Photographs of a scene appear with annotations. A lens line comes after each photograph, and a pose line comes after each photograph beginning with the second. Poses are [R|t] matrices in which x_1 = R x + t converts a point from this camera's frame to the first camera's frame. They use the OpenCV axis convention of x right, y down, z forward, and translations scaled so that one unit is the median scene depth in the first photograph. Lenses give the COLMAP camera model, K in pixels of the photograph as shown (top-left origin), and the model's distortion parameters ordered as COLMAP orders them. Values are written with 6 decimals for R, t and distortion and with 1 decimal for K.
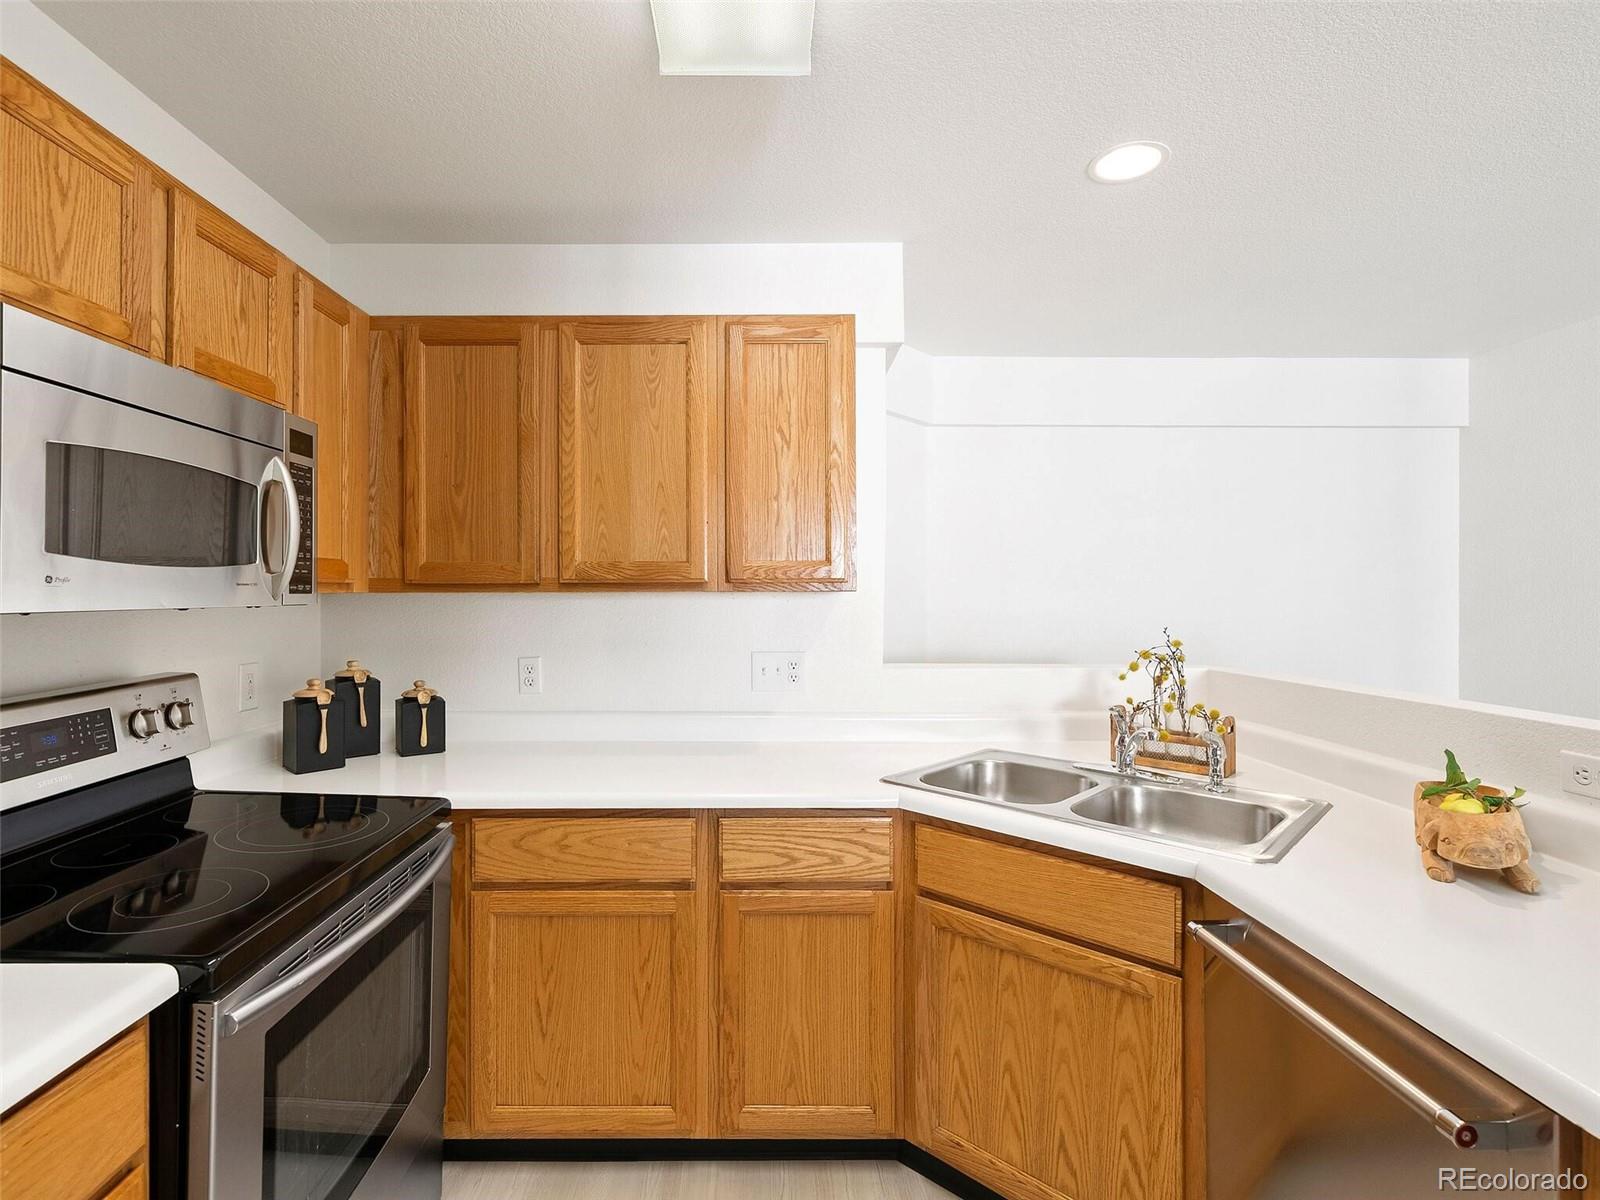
lens RADIAL K [[763.1, 0, 748.3], [0, 763.1, 590.7], [0, 0, 1]] dist [-0.002476, -0.000196]
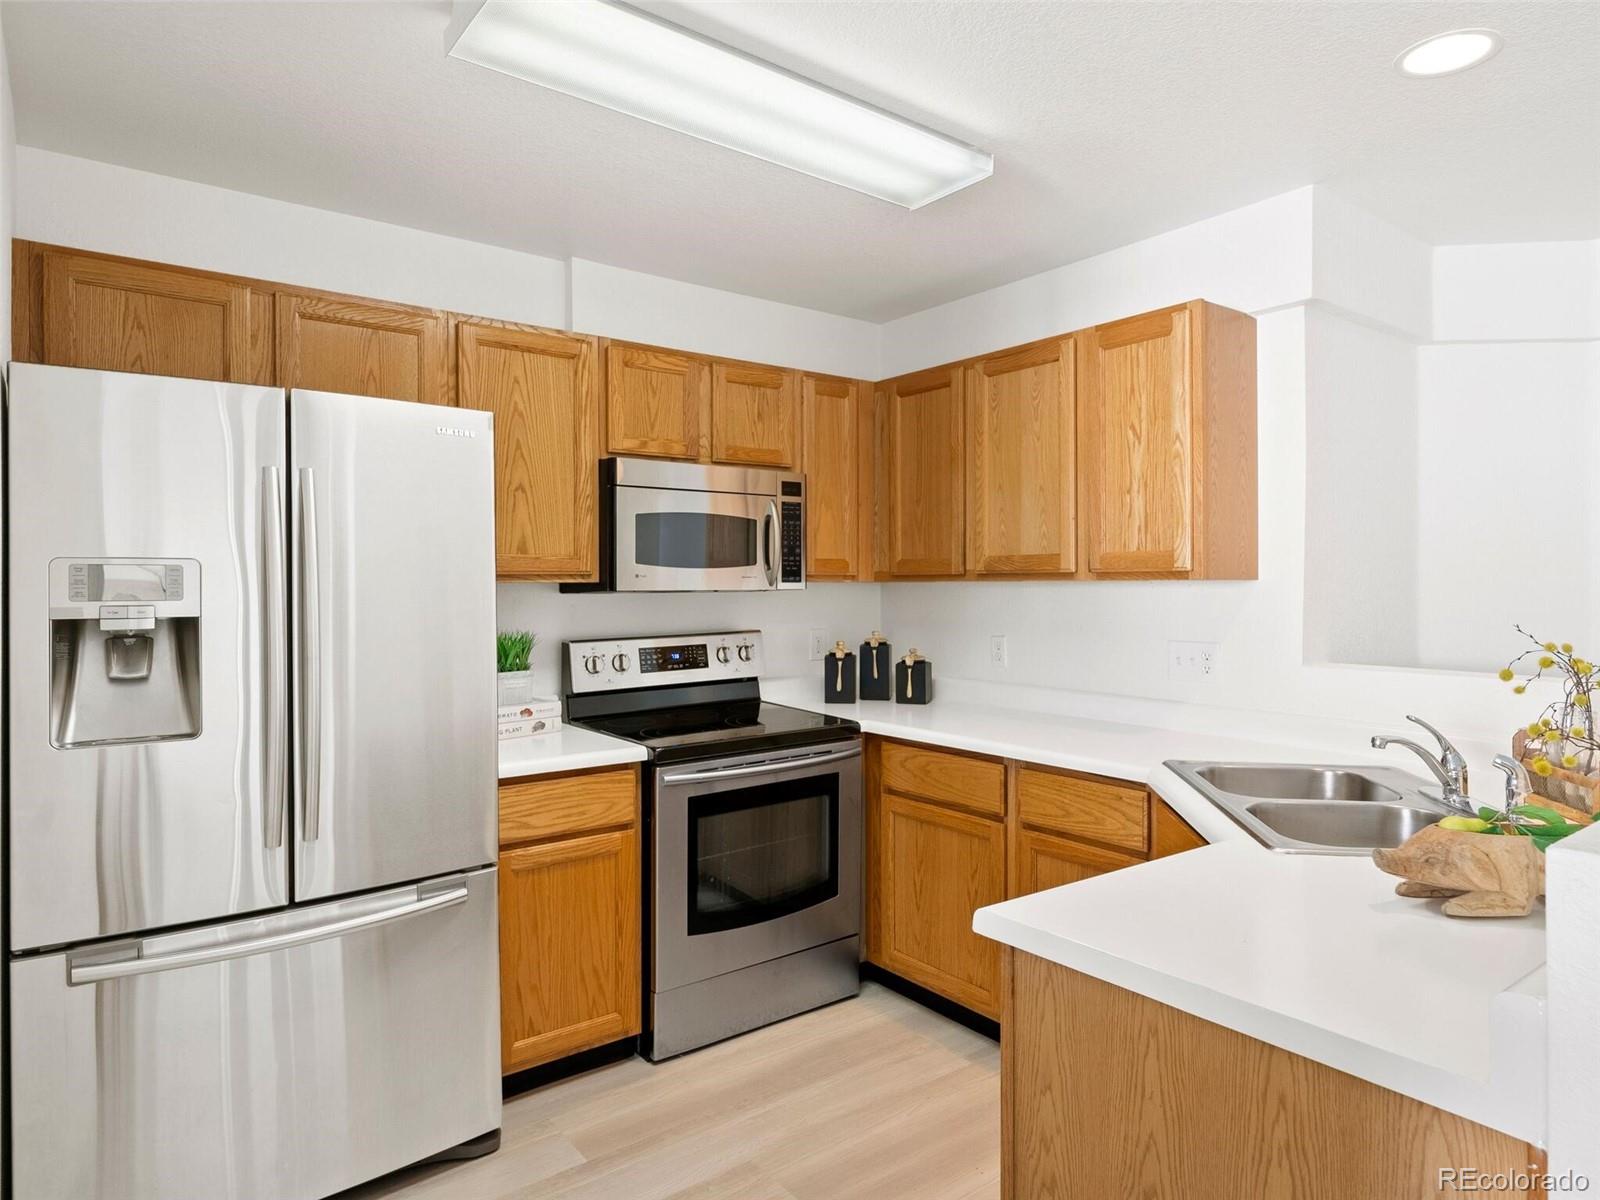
lens RADIAL K [[948.6, 0, 814.7], [0, 948.6, 594.9], [0, 0, 1]] dist [-0.001871, -0.001385]
pose [[0.614099, 0.009501, -0.789172, 0.855250], [0.003172, 0.999890, 0.014506, 0.001022], [0.789223, -0.011411, 0.614001, -0.157853]]
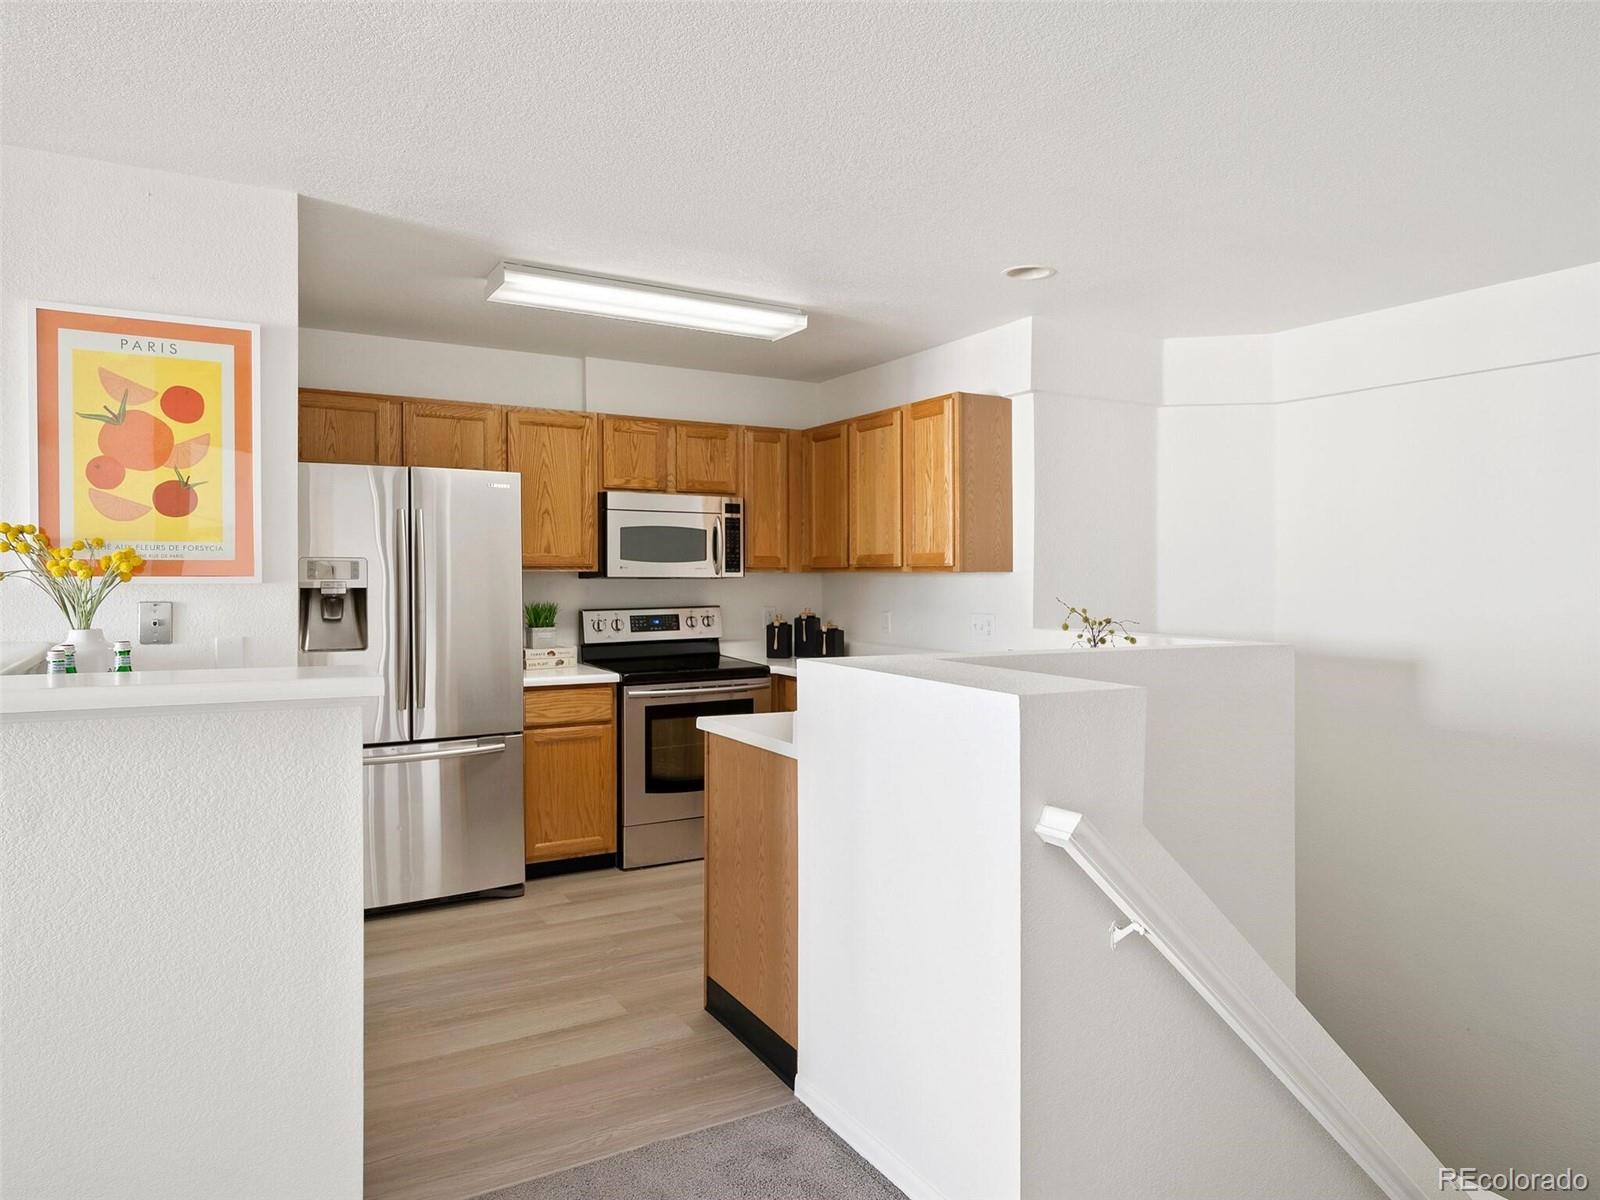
lens RADIAL K [[1013.6, 0, 808.8], [0, 1013.6, 612.1], [0, 0, 1]] dist [-0.004657, 0.000418]
pose [[0.500917, 0.034842, -0.864794, 1.882109], [-0.002269, 0.999239, 0.038944, 0.003246], [0.865493, -0.017546, 0.500614, -0.306602]]
